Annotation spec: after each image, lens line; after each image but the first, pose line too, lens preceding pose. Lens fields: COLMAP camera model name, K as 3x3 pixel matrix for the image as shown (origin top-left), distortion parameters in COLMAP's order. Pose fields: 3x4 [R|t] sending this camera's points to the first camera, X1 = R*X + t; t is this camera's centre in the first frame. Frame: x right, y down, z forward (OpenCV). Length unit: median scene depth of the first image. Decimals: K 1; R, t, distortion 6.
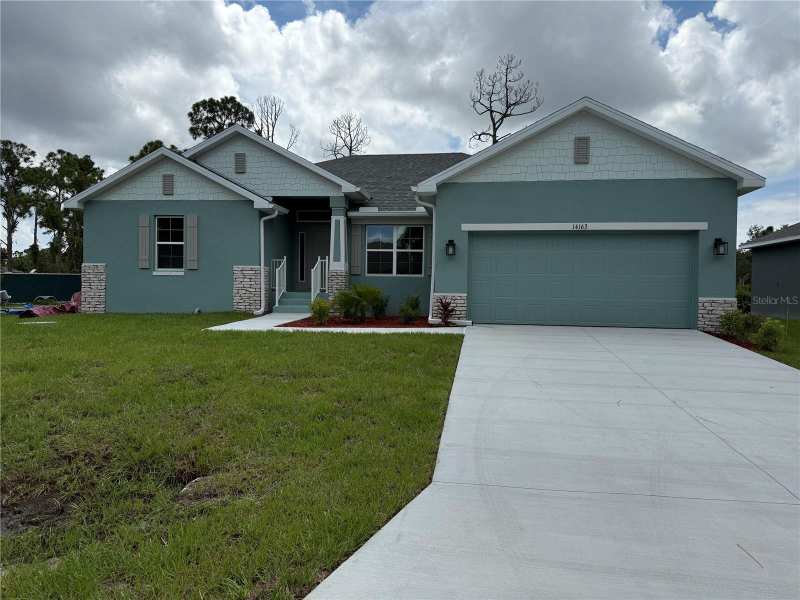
lens RADIAL K [[563.3, 0, 400.3], [0, 563.3, 299.2], [0, 0, 1]] dist [0.009504, 0.000229]
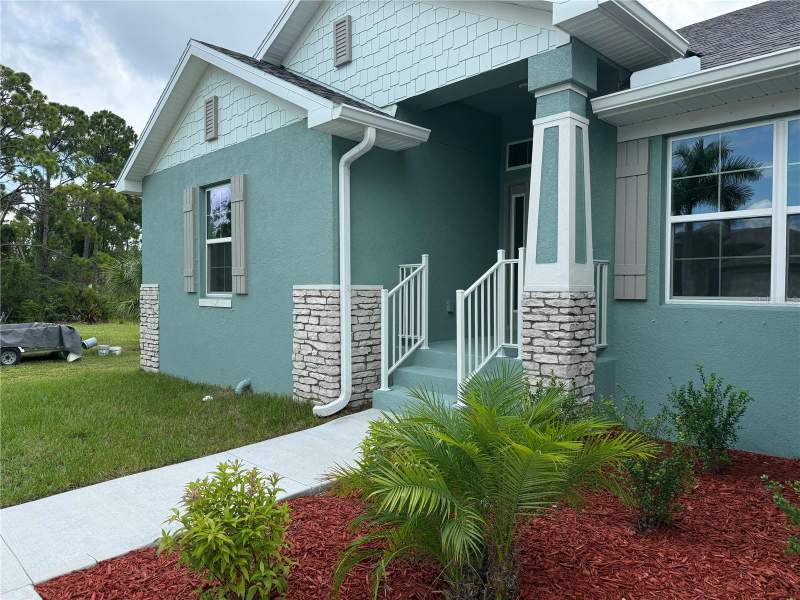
lens RADIAL K [[563.3, 0, 398.8], [0, 563.3, 305.5], [0, 0, 1]] dist [0.009504, 0.000229]
pose [[0.763698, 0.003333, -0.645565, 0.026045], [0.003657, 0.999948, 0.009489, -0.046082], [0.645563, -0.009607, 0.763646, 0.709409]]
